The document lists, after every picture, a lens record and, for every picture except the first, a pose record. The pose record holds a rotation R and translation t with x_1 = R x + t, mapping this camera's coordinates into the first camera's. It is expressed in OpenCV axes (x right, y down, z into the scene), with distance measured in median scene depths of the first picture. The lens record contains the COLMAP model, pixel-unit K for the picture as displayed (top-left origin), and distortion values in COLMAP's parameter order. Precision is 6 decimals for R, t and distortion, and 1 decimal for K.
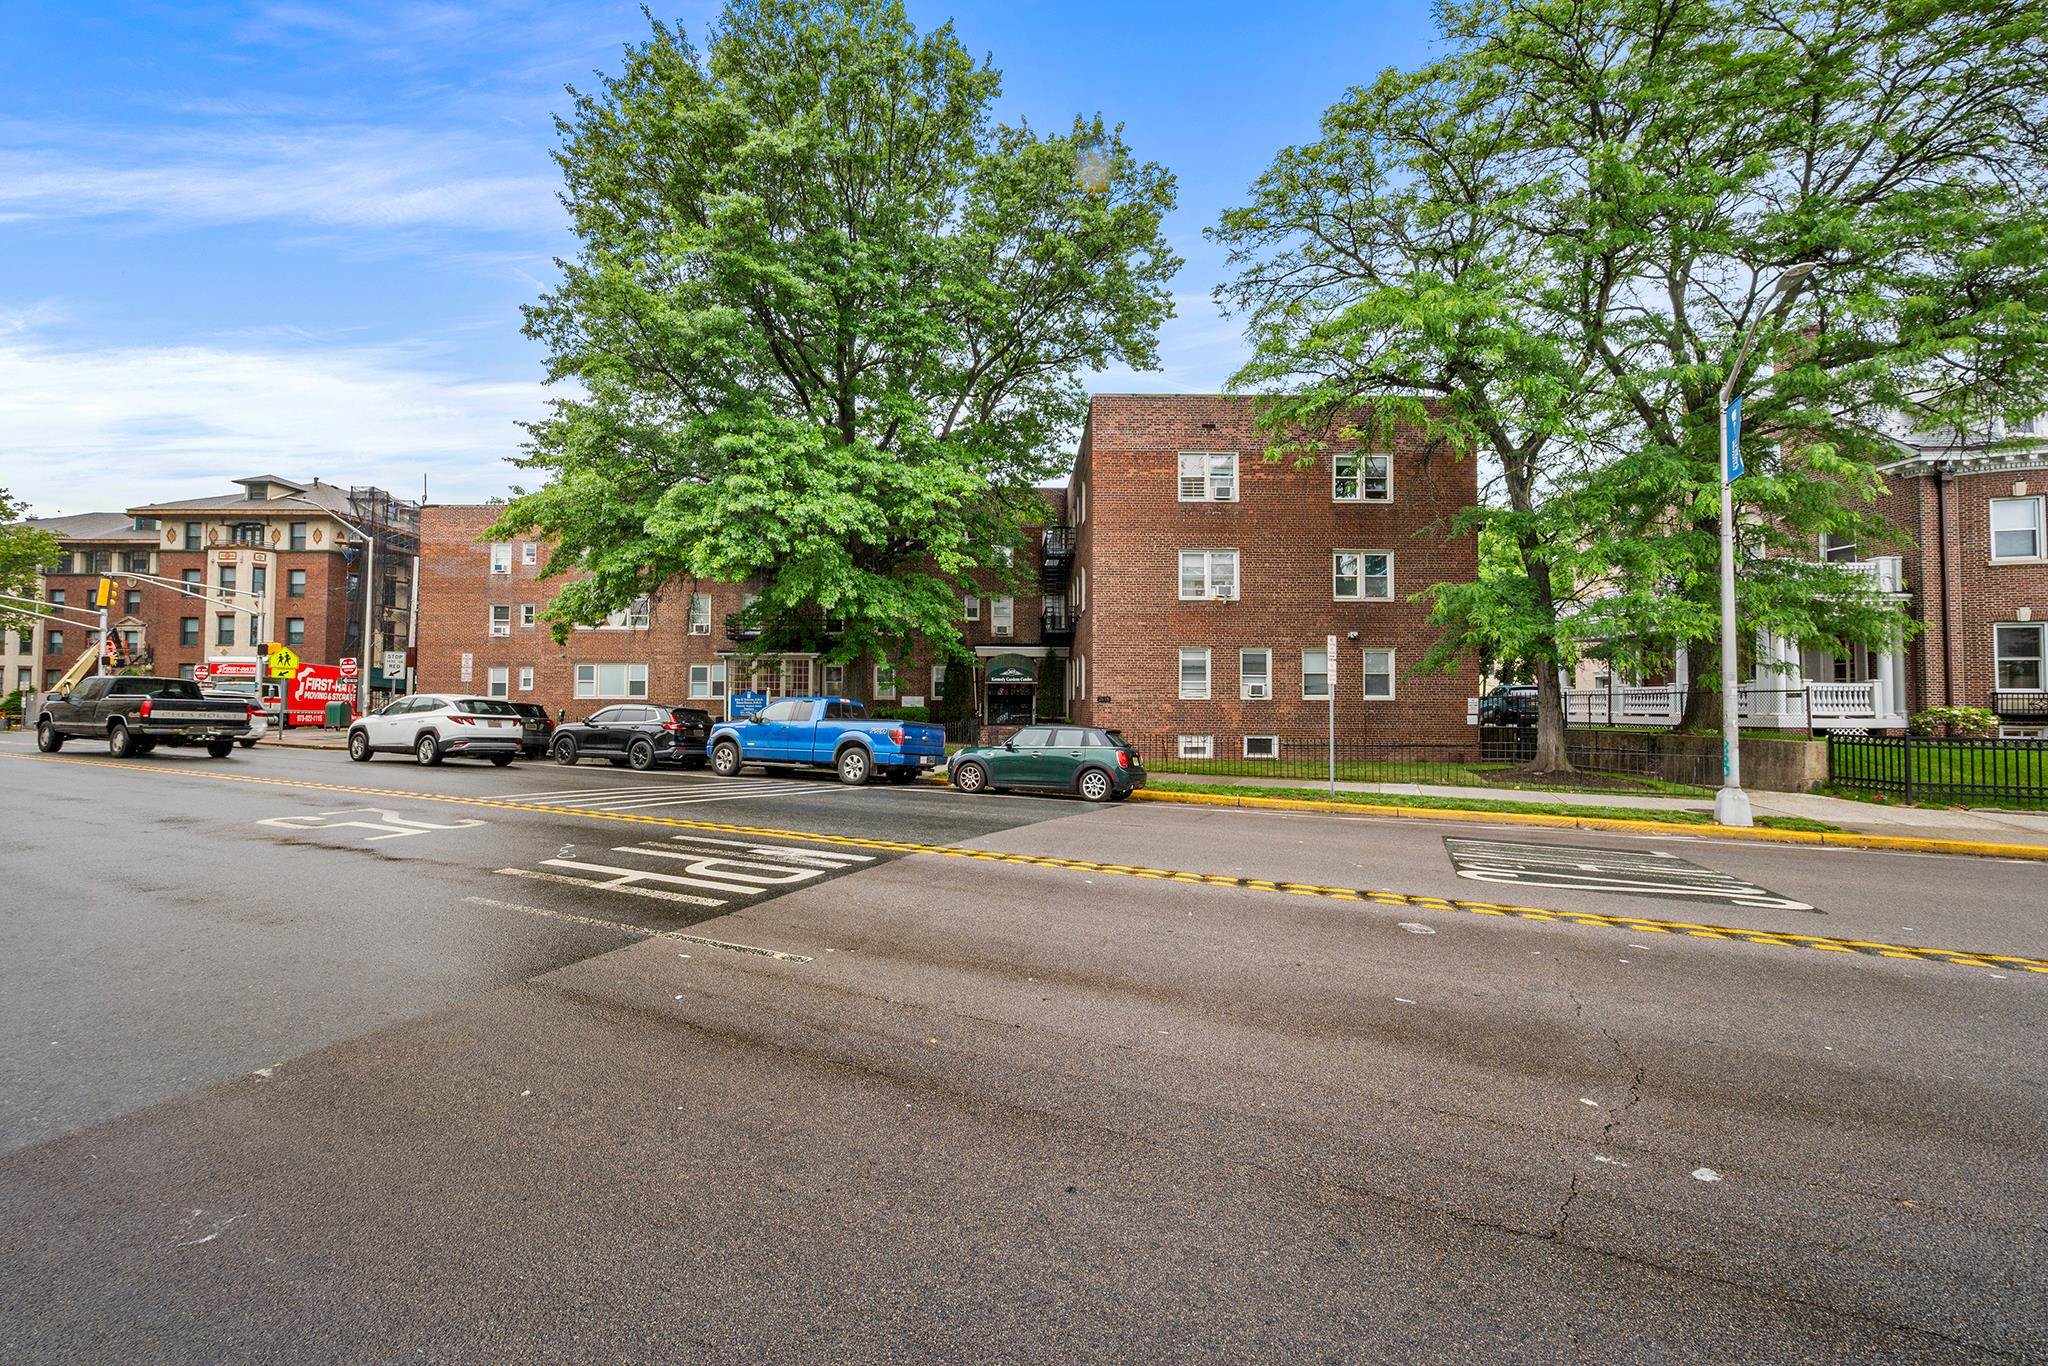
lens RADIAL K [[818.8, 0, 1037.3], [0, 818.8, 663.6], [0, 0, 1]] dist [0.005484, 0.000158]
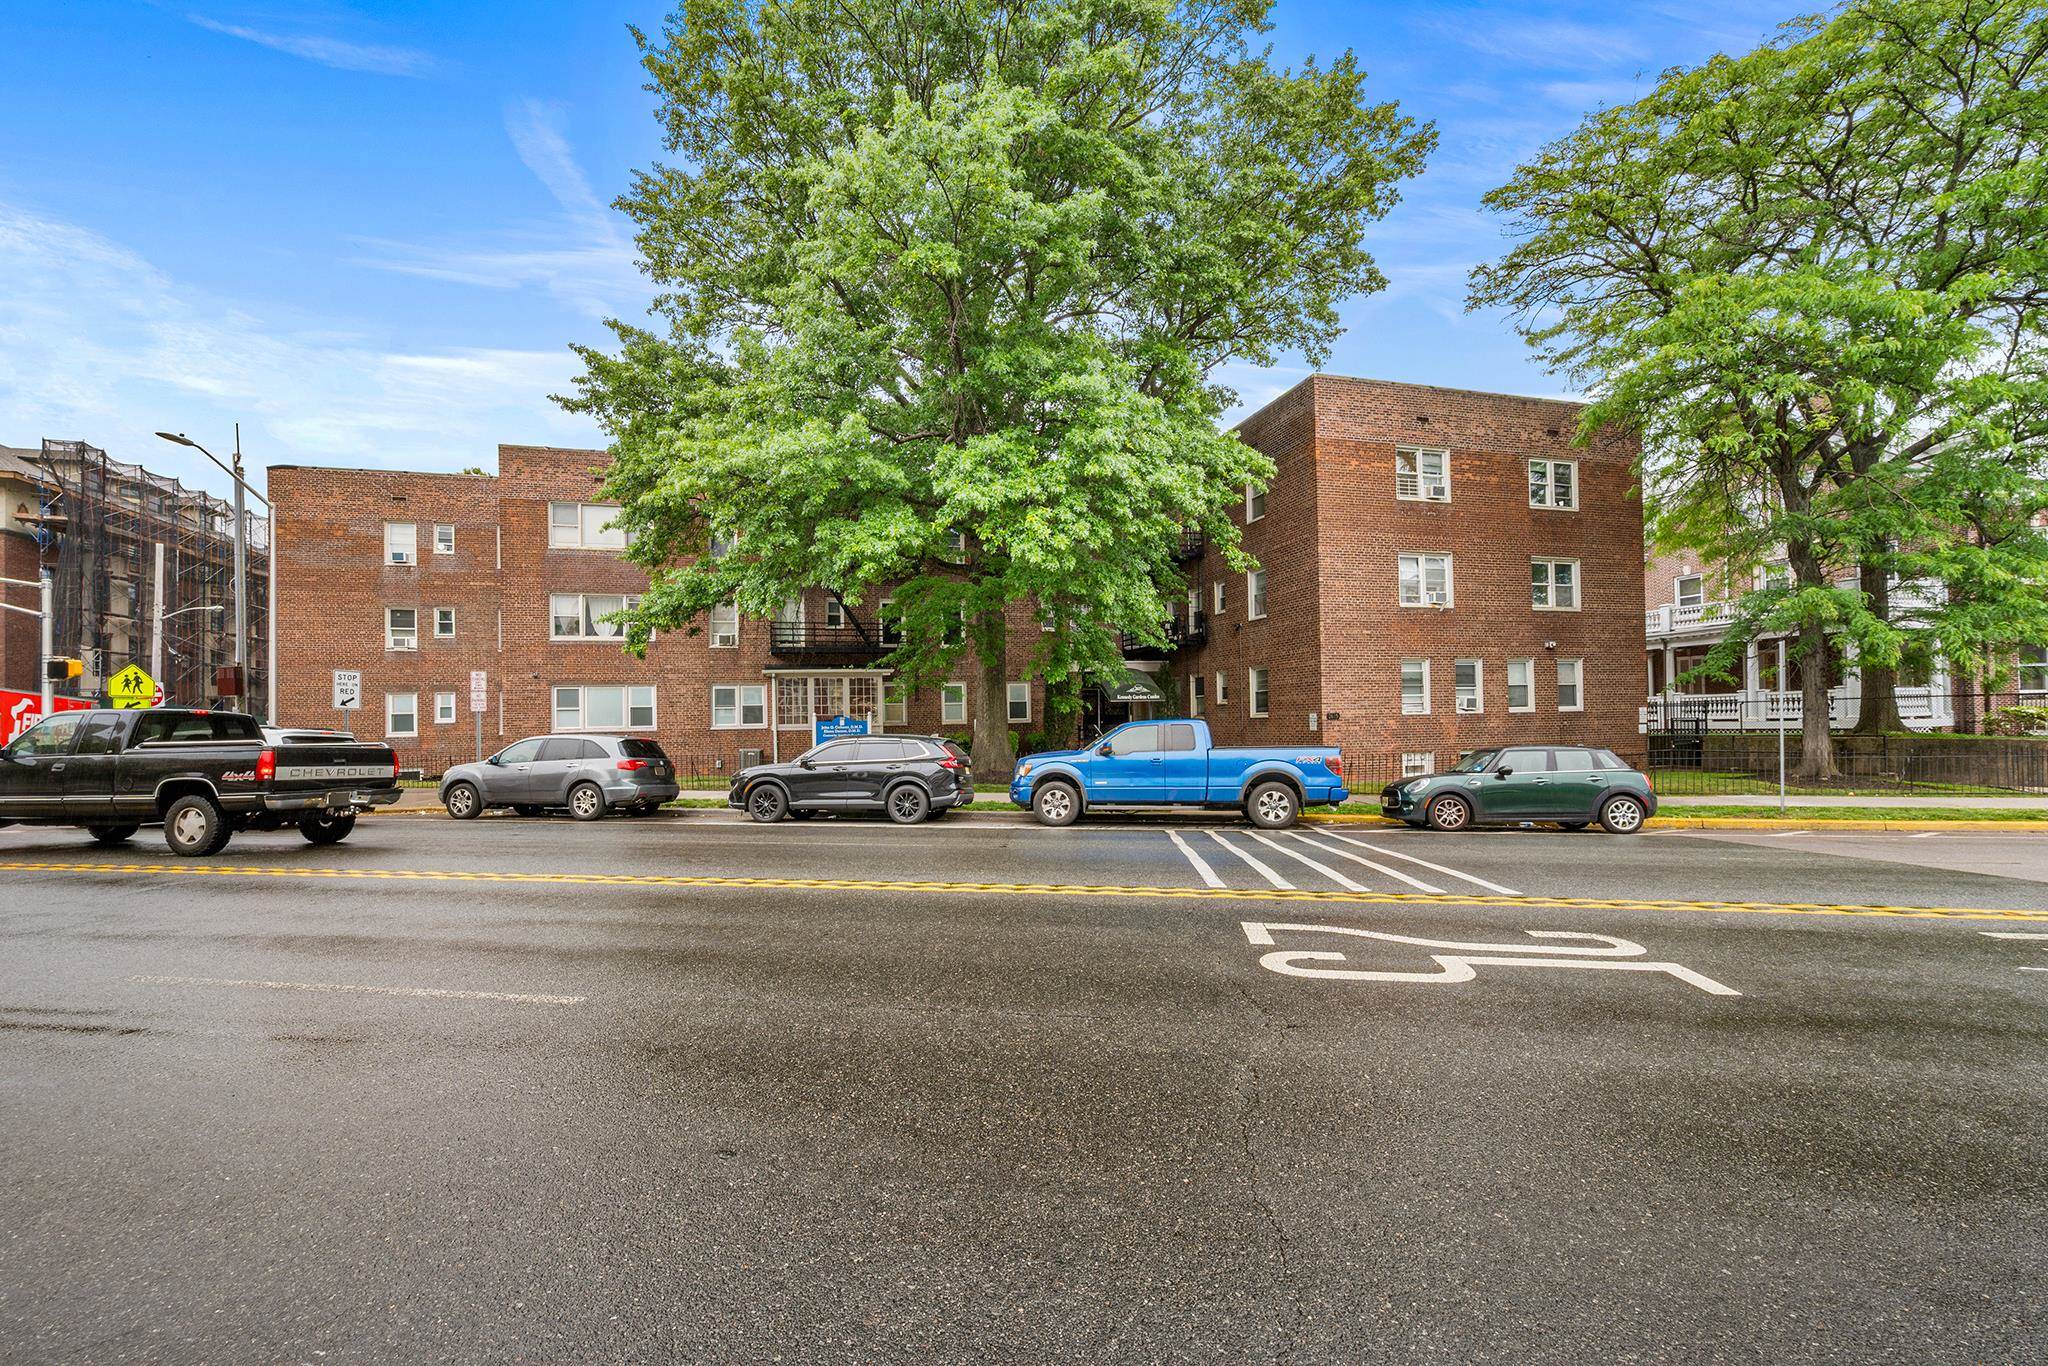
lens RADIAL K [[818.8, 0, 1020.6], [0, 818.8, 697.7], [0, 0, 1]] dist [0.005484, 0.000158]
pose [[0.964718, -0.015159, 0.262849, -0.479551], [0.011140, 0.999797, 0.016774, 0.004293], [-0.263049, -0.013254, 0.964691, 0.220689]]
